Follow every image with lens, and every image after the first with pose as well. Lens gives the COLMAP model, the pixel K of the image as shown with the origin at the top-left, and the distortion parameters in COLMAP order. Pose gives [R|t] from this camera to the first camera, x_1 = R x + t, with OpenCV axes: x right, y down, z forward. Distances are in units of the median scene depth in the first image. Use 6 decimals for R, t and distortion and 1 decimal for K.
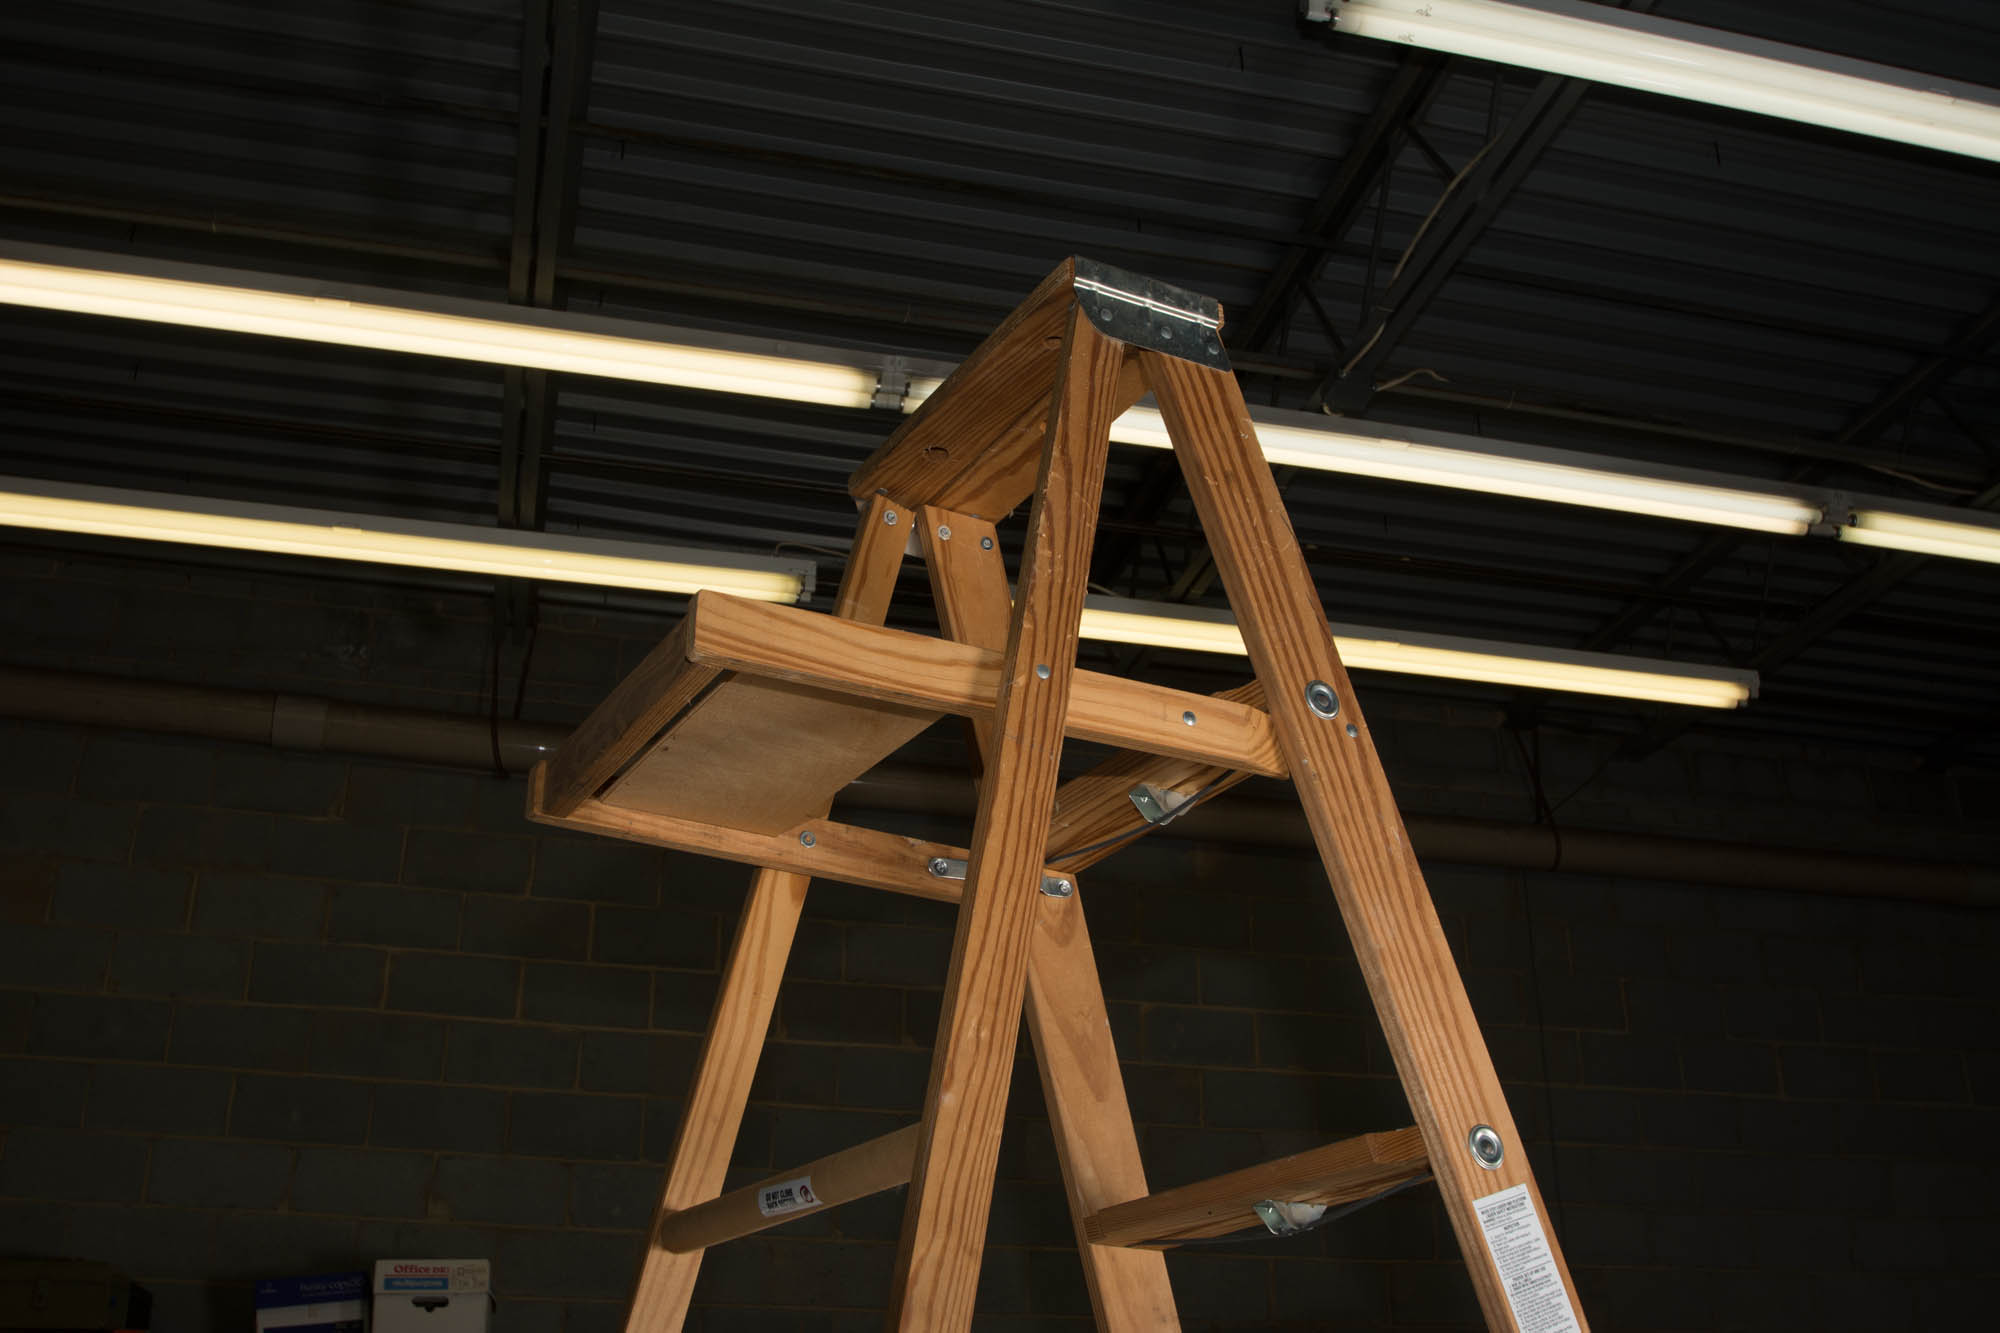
lens RADIAL K [[1984.1, 0, 973.3], [0, 1984.1, 664.3], [0, 0, 1]] dist [-0.076342, 0.018476]
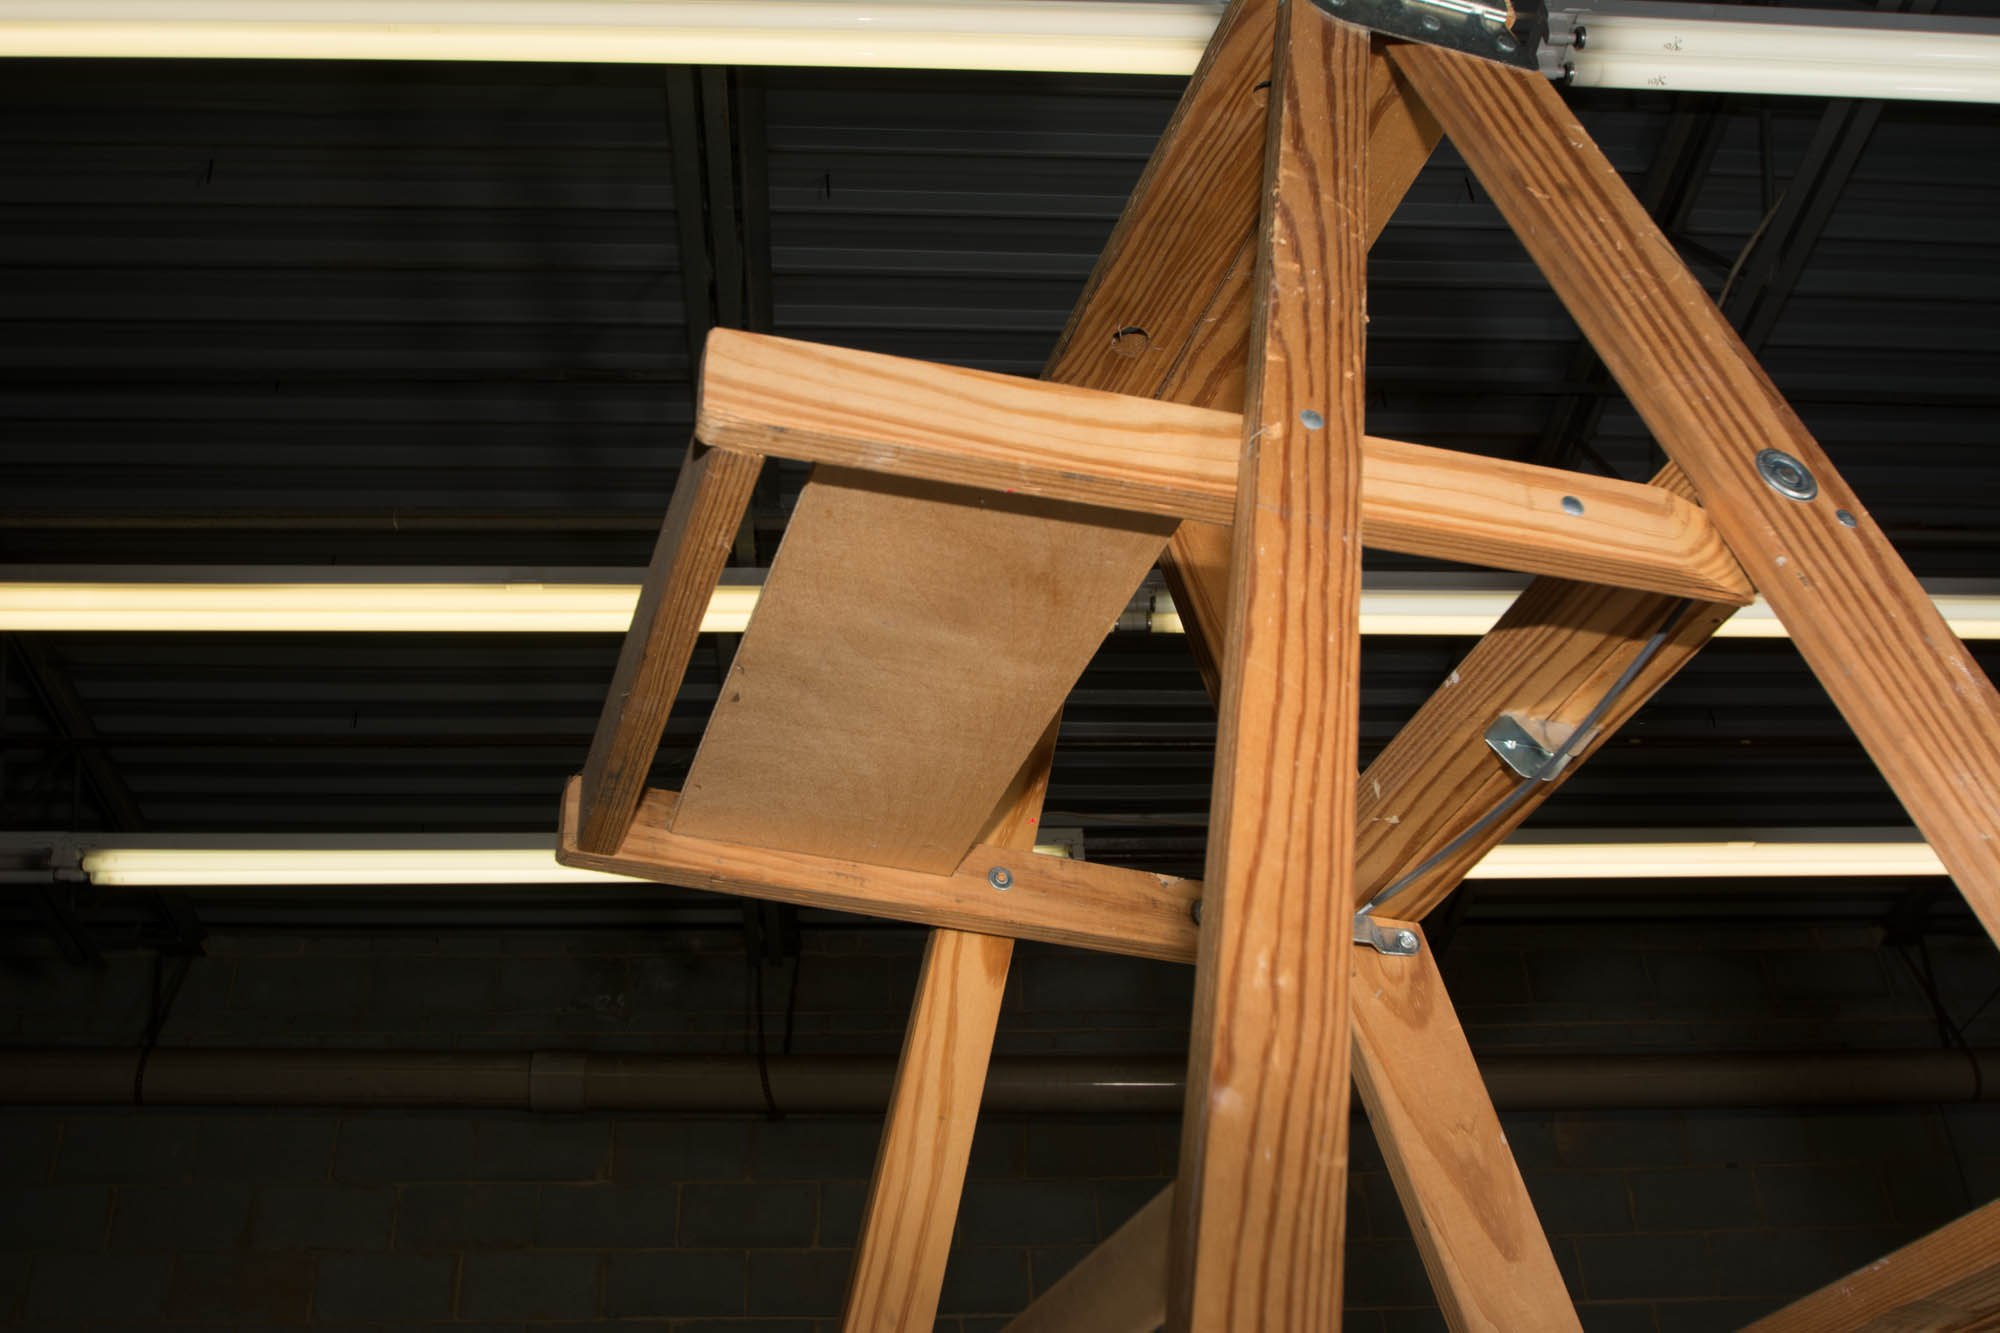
lens RADIAL K [[1984.1, 0, 973.3], [0, 1984.1, 664.3], [0, 0, 1]] dist [-0.076342, 0.018476]
pose [[0.982020, -0.135843, -0.131088, 0.003449], [0.109949, 0.976038, -0.187779, 0.154289], [0.153456, 0.169989, 0.973424, 0.381022]]
